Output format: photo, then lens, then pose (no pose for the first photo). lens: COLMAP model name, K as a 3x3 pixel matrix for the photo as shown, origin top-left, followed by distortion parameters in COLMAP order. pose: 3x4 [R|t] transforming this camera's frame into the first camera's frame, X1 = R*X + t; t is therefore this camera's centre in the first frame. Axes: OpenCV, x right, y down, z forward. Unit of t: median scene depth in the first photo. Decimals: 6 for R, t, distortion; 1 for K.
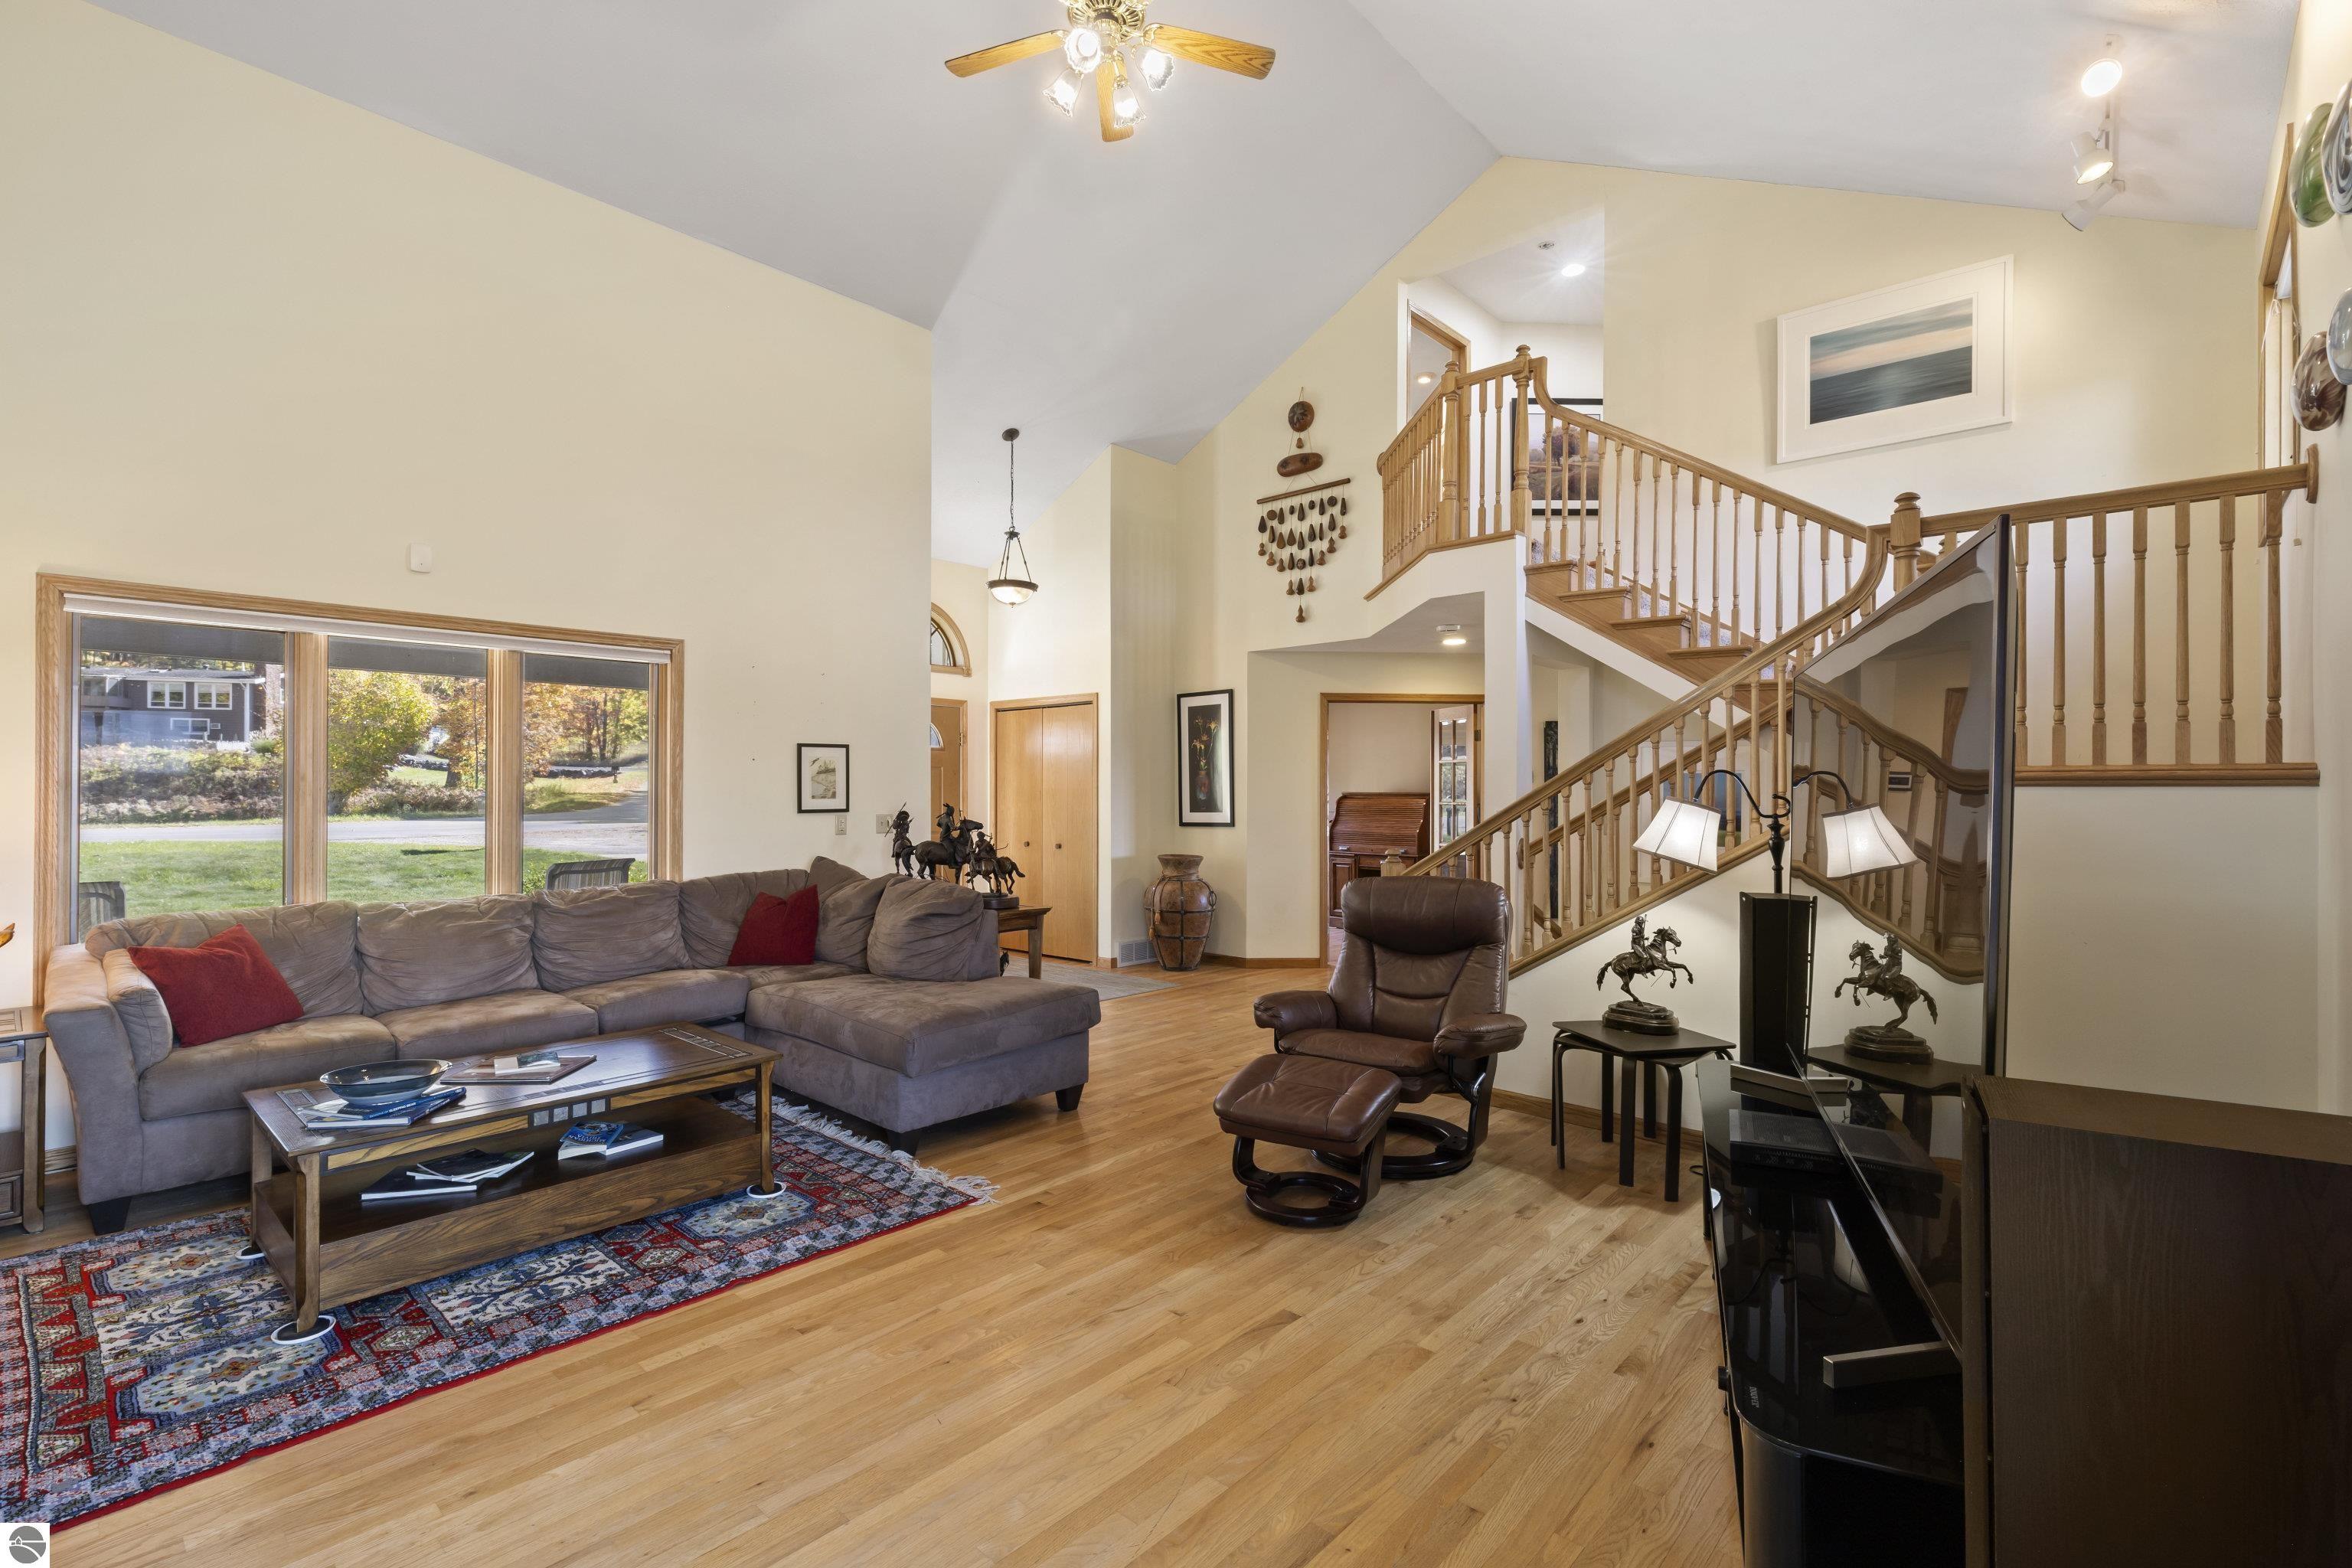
lens RADIAL K [[1075.7, 0, 1178.4], [0, 1075.7, 787.8], [0, 0, 1]] dist [0.009993, 0.000233]
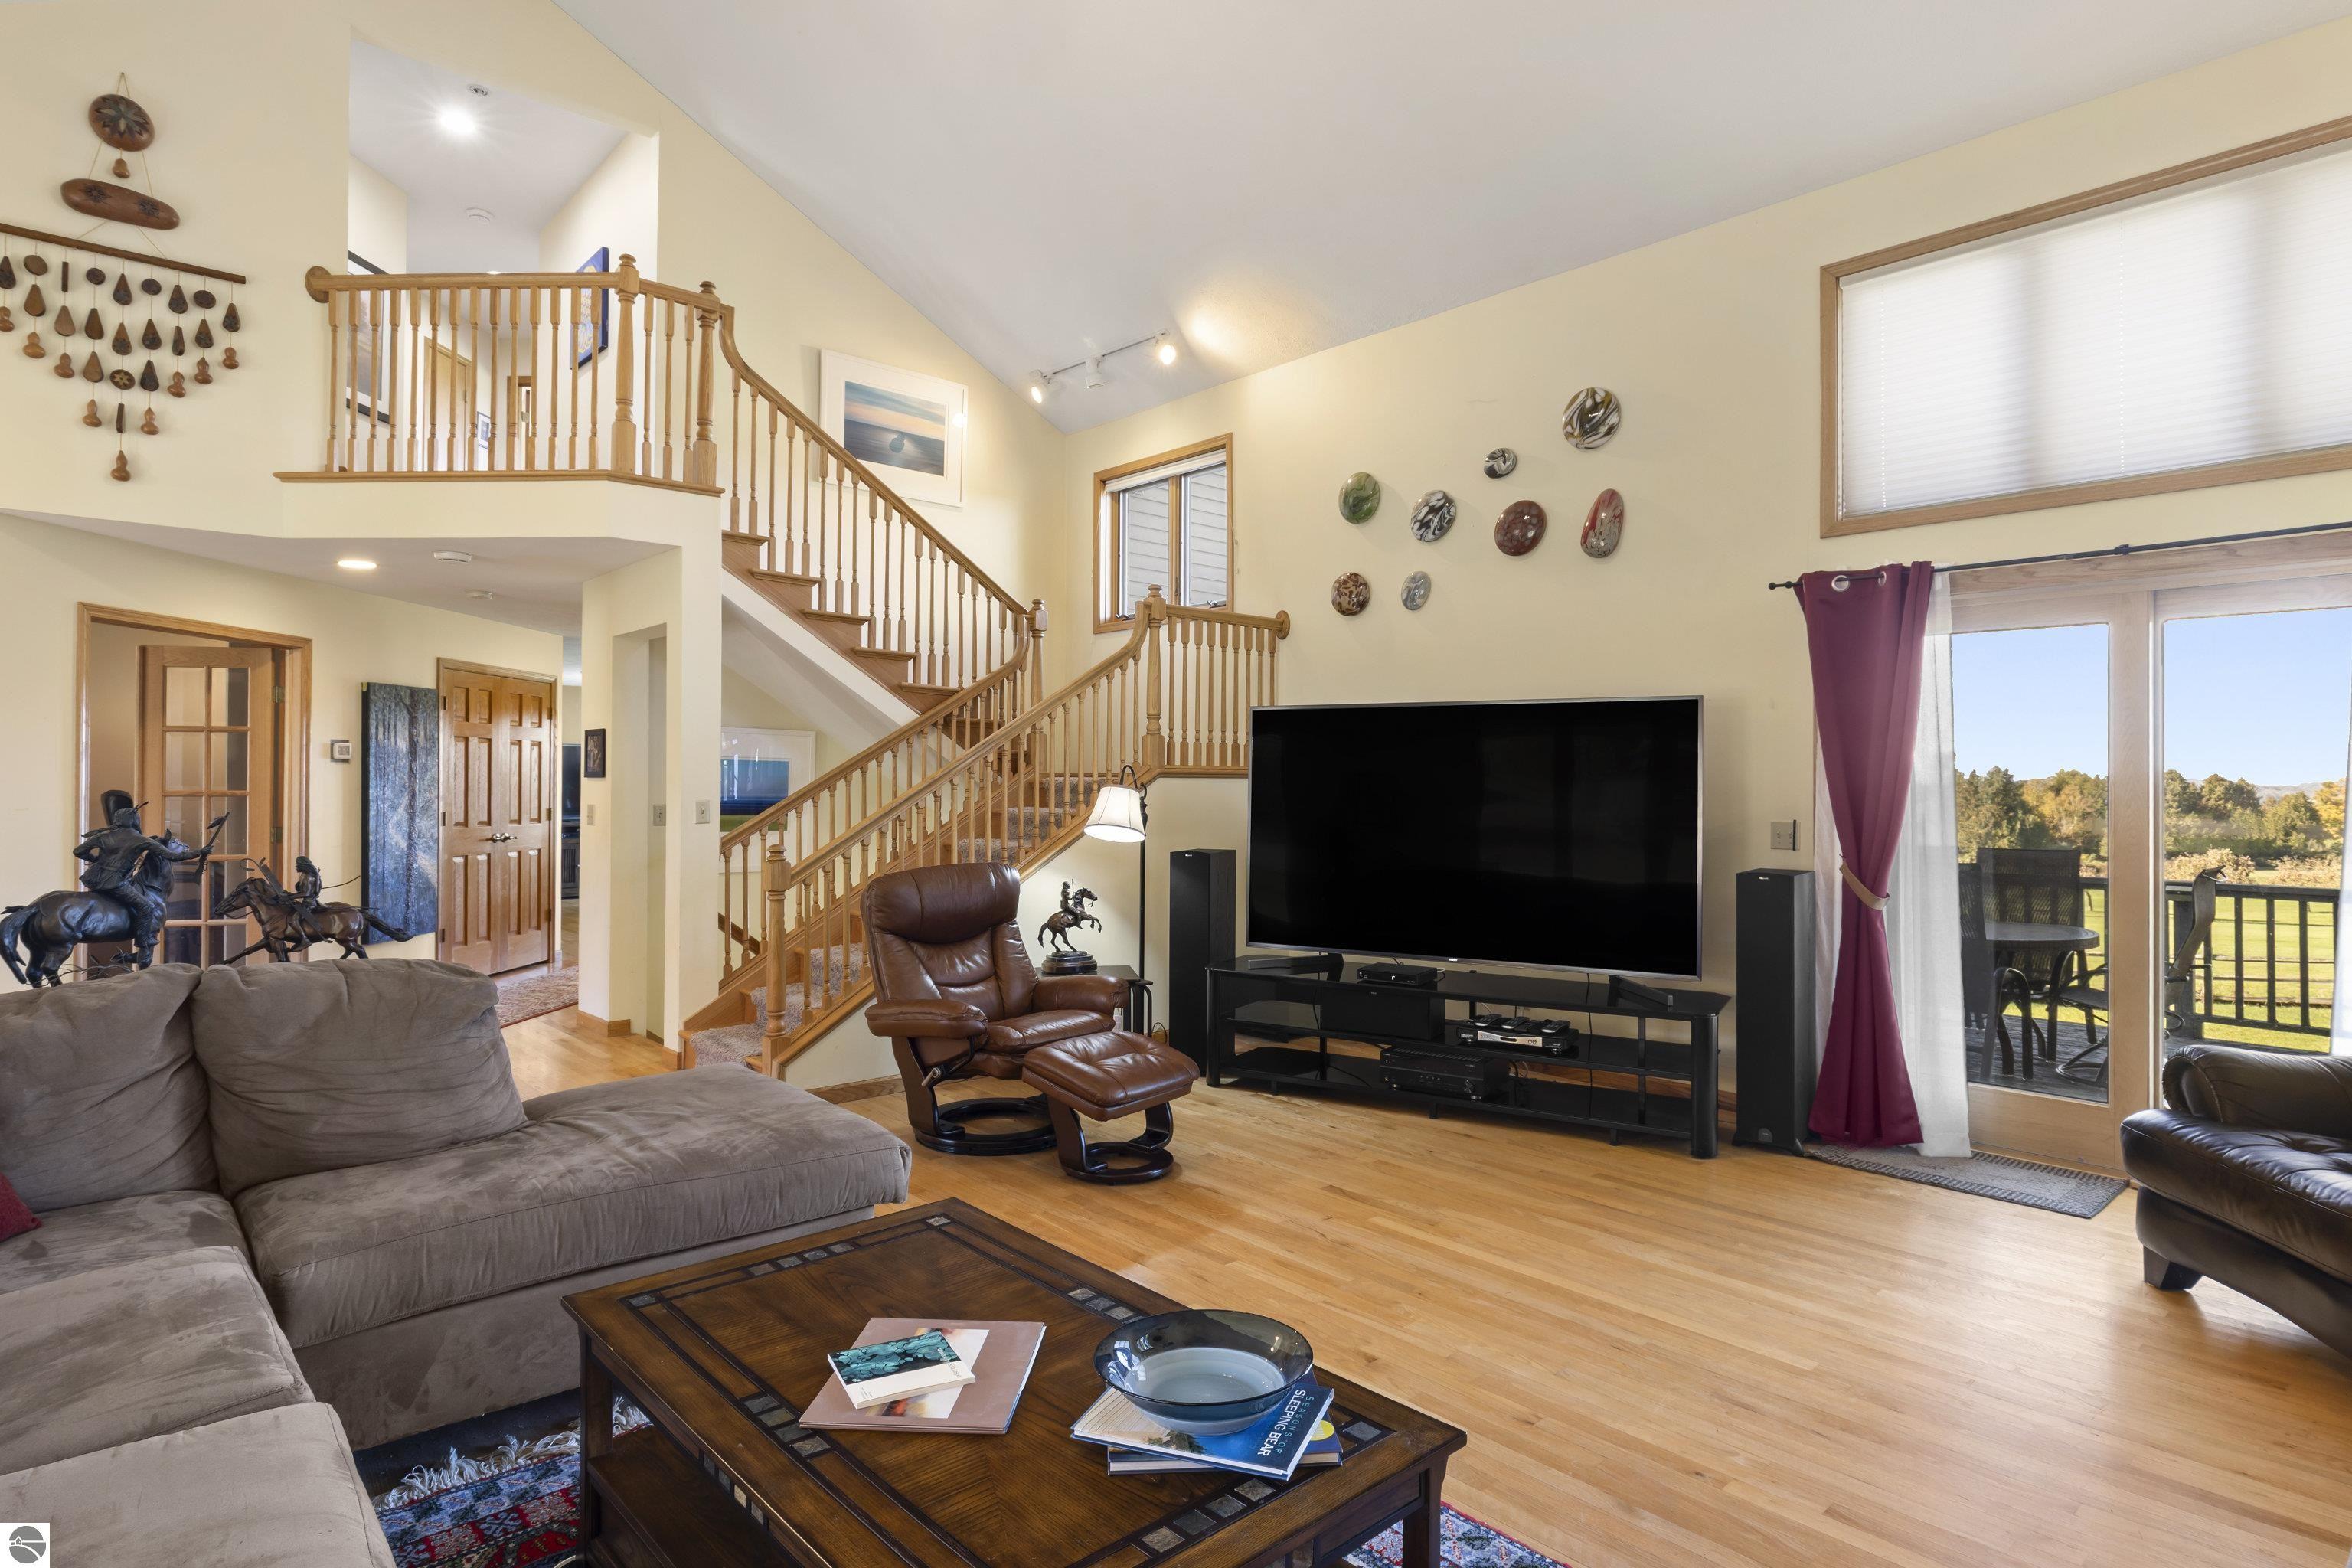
lens RADIAL K [[1267.3, 0, 1177.8], [0, 1267.3, 779.6], [0, 0, 1]] dist [-0.000655, -0.000449]
pose [[0.087561, -0.002404, 0.996156, -0.704673], [-0.010987, 0.999934, 0.003379, -0.003365], [-0.996099, -0.011240, 0.087528, 0.517359]]
